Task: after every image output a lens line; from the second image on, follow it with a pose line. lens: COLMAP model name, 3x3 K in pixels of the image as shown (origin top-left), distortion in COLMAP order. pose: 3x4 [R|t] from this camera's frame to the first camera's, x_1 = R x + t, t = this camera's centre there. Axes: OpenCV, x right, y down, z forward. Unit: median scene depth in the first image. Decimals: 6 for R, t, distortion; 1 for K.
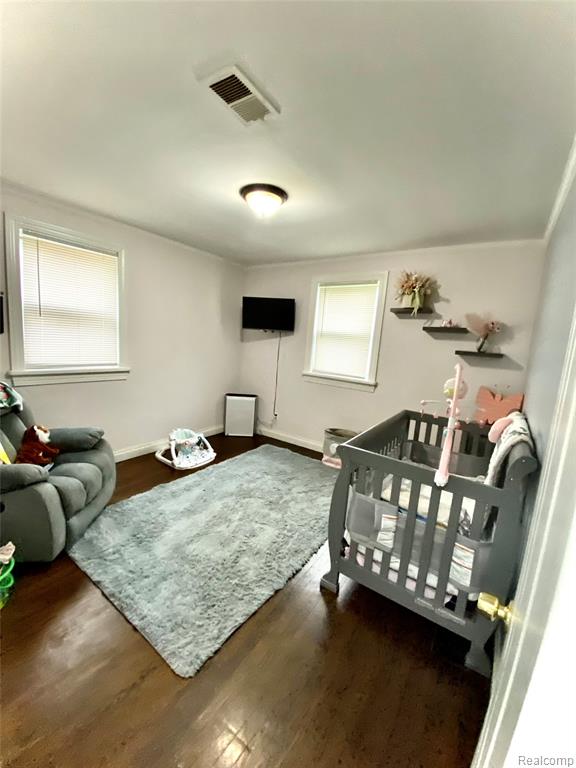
lens RADIAL K [[311.1, 0, 287.9], [0, 311.1, 384.3], [0, 0, 1]] dist [-0.000276, -0.004031]
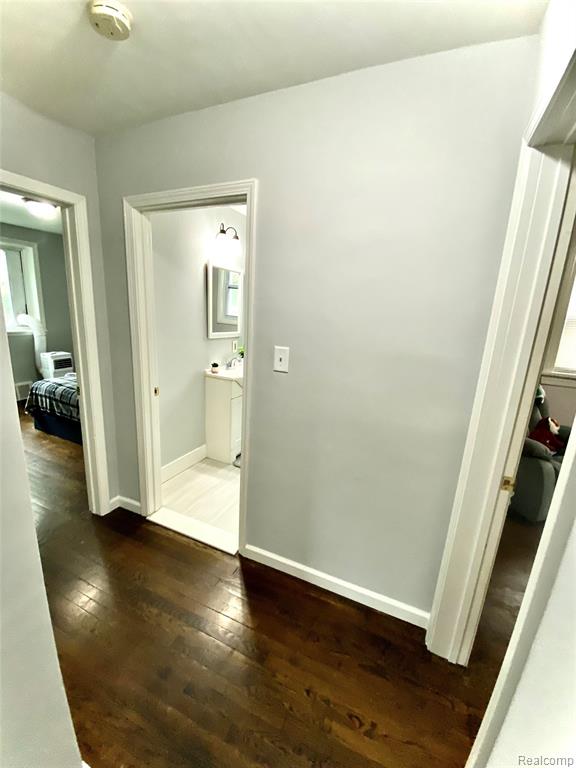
lens RADIAL K [[311.1, 0, 295.6], [0, 311.1, 385.0], [0, 0, 1]] dist [-0.000276, -0.004031]
pose [[0.193022, 0.163473, -0.967481, 0.135786], [-0.188156, 0.973891, 0.127017, 0.043007], [0.962985, 0.157521, 0.218741, -0.227835]]
